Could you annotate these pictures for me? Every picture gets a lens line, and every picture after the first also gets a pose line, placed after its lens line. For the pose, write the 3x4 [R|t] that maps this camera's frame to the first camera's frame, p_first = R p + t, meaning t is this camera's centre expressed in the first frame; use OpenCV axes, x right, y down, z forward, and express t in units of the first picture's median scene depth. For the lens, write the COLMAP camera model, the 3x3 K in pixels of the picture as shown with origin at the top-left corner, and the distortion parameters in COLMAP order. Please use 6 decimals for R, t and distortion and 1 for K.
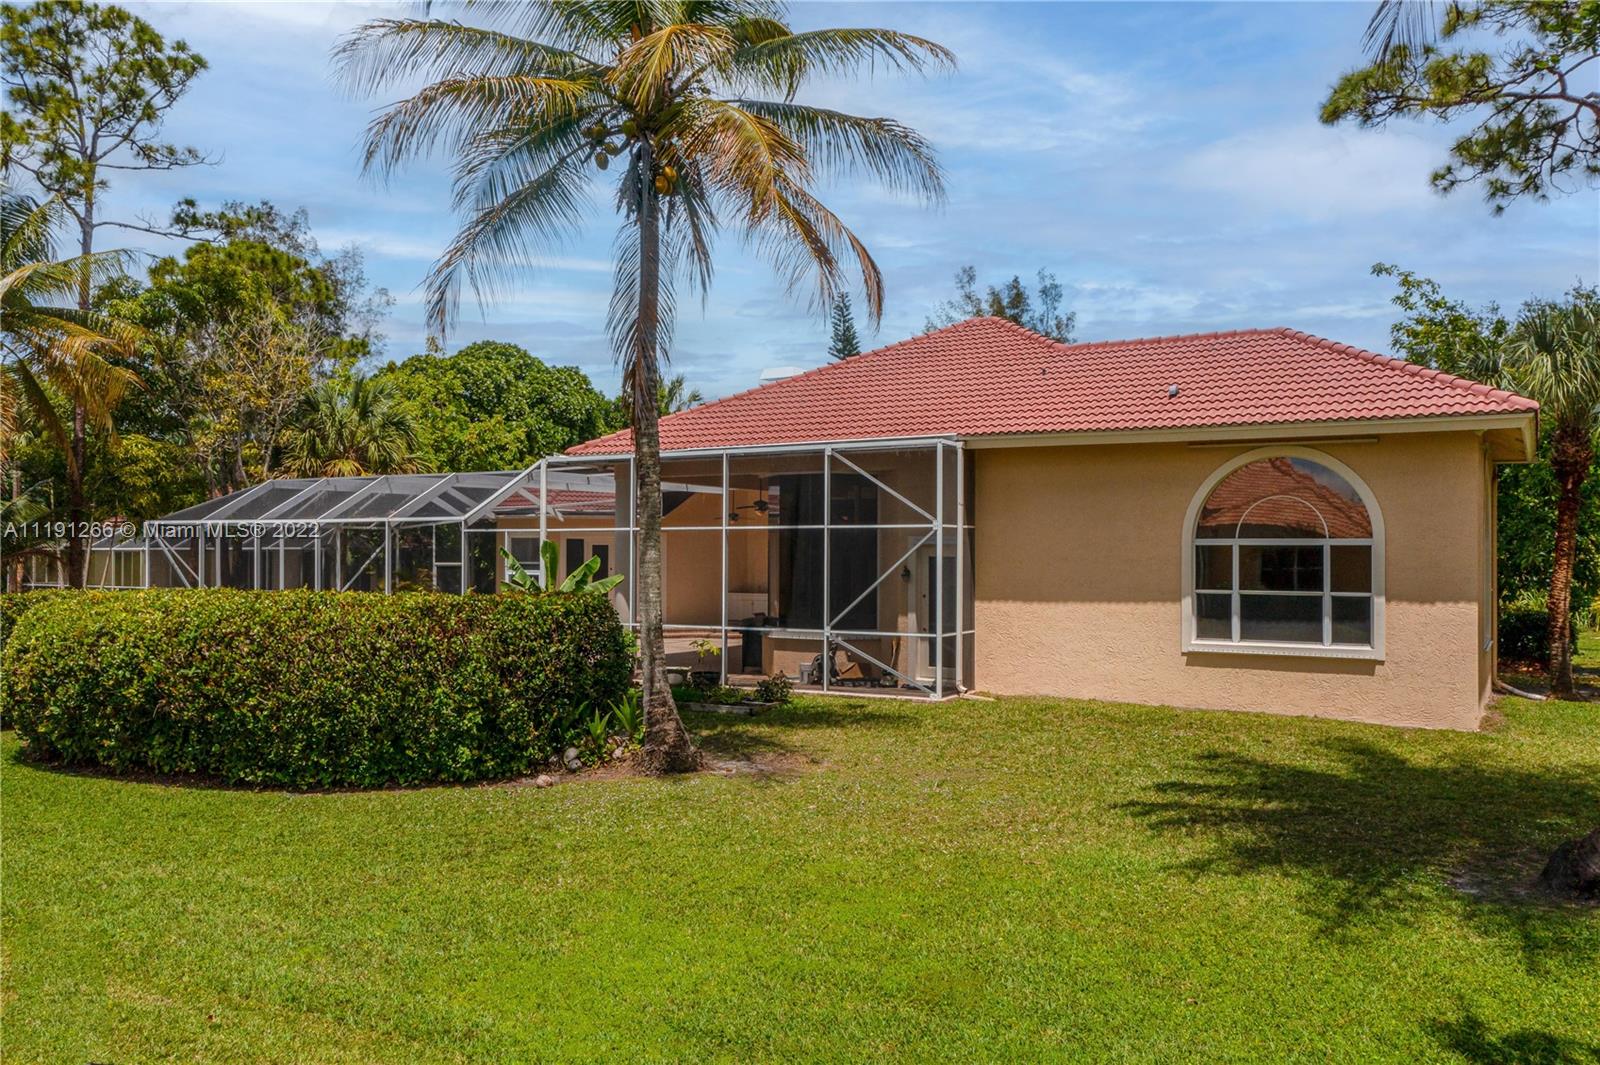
lens RADIAL K [[1269.1, 0, 797.1], [0, 1269.1, 533.1], [0, 0, 1]] dist [-0.002773, 0.015509]
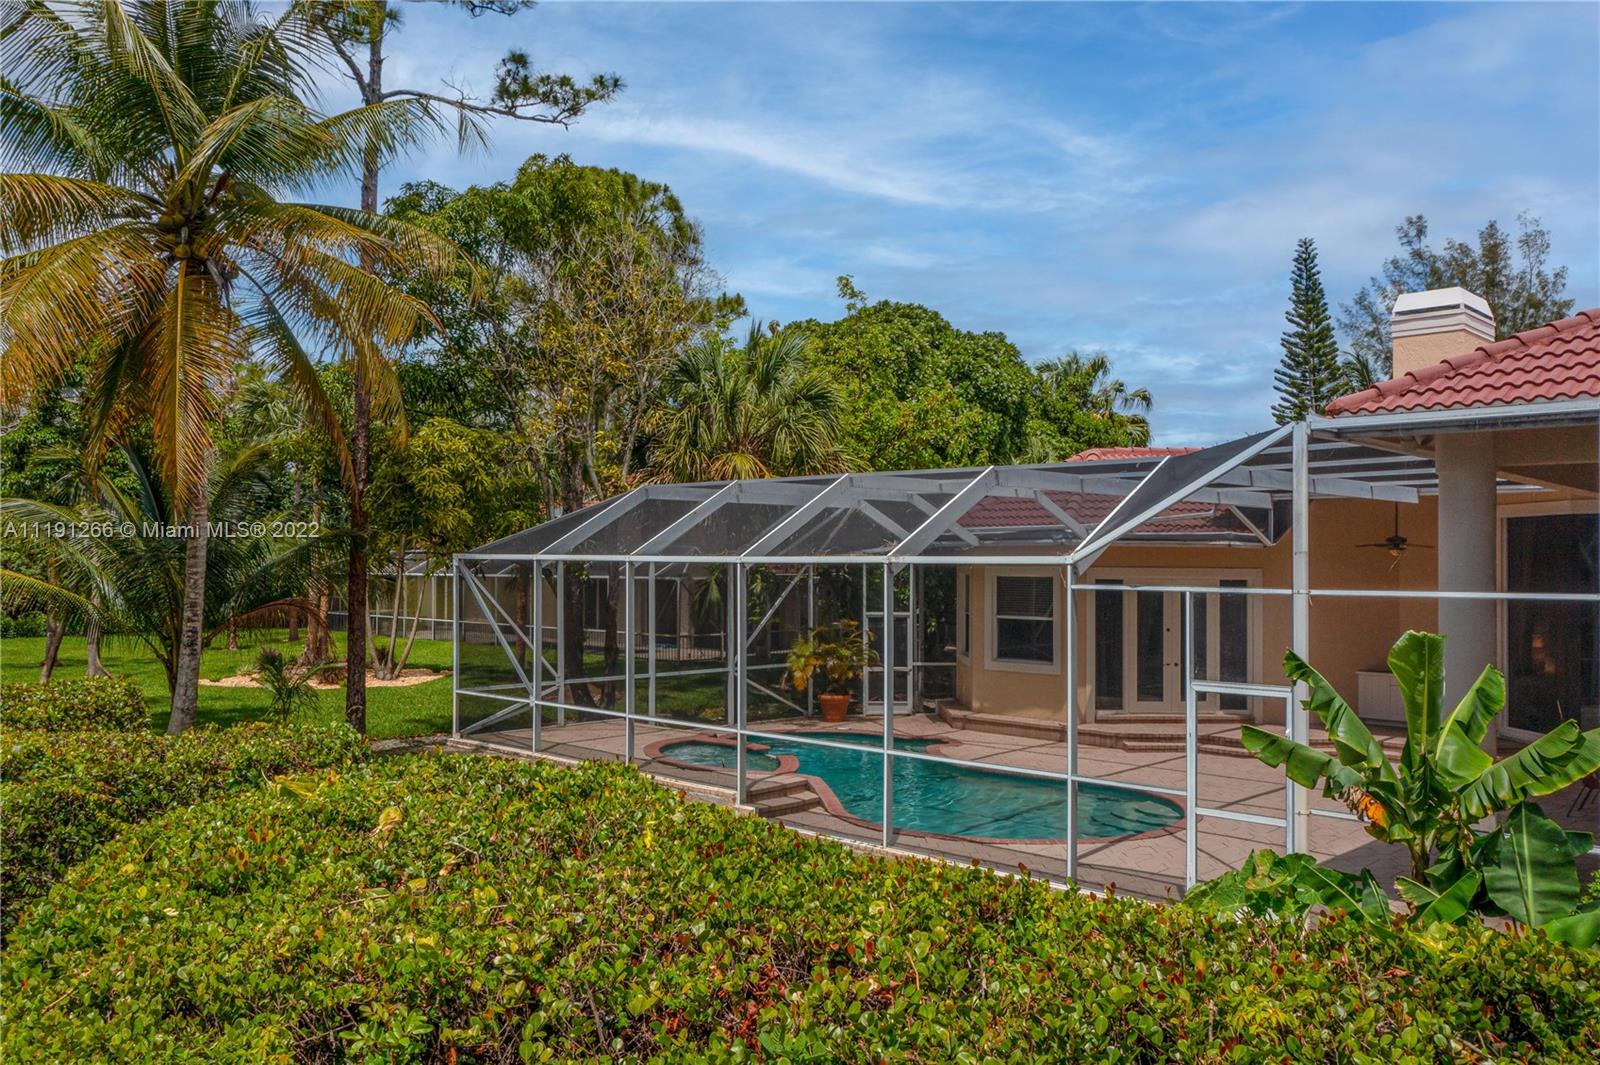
lens RADIAL K [[1269.1, 0, 808.2], [0, 1269.1, 534.4], [0, 0, 1]] dist [-0.002773, 0.015509]
pose [[0.977046, -0.000605, -0.213029, -0.202166], [-0.000580, 0.999985, -0.005500, -0.015091], [0.213029, 0.005497, 0.977030, 0.412160]]
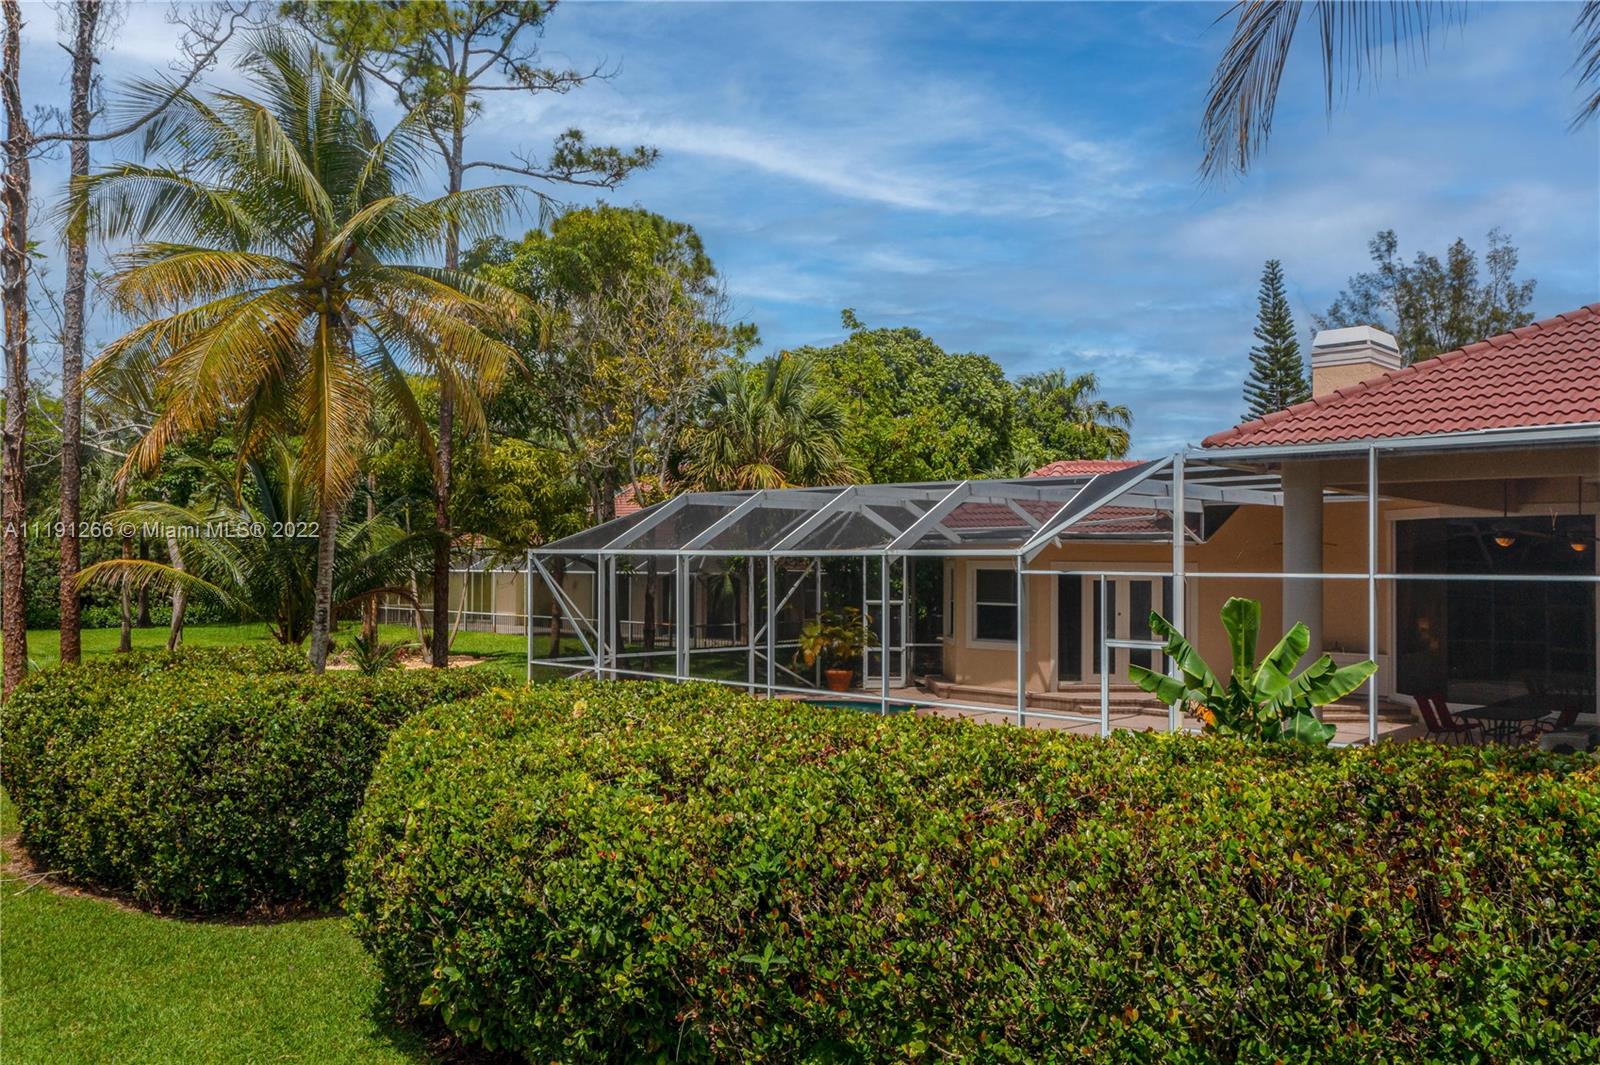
lens RADIAL K [[1269.1, 0, 793.4], [0, 1269.1, 535.2], [0, 0, 1]] dist [-0.002773, 0.015509]
pose [[0.974549, 0.000304, -0.224174, -0.181504], [-0.001901, 0.999974, -0.006908, -0.012521], [0.224167, 0.007158, 0.974525, 0.289261]]
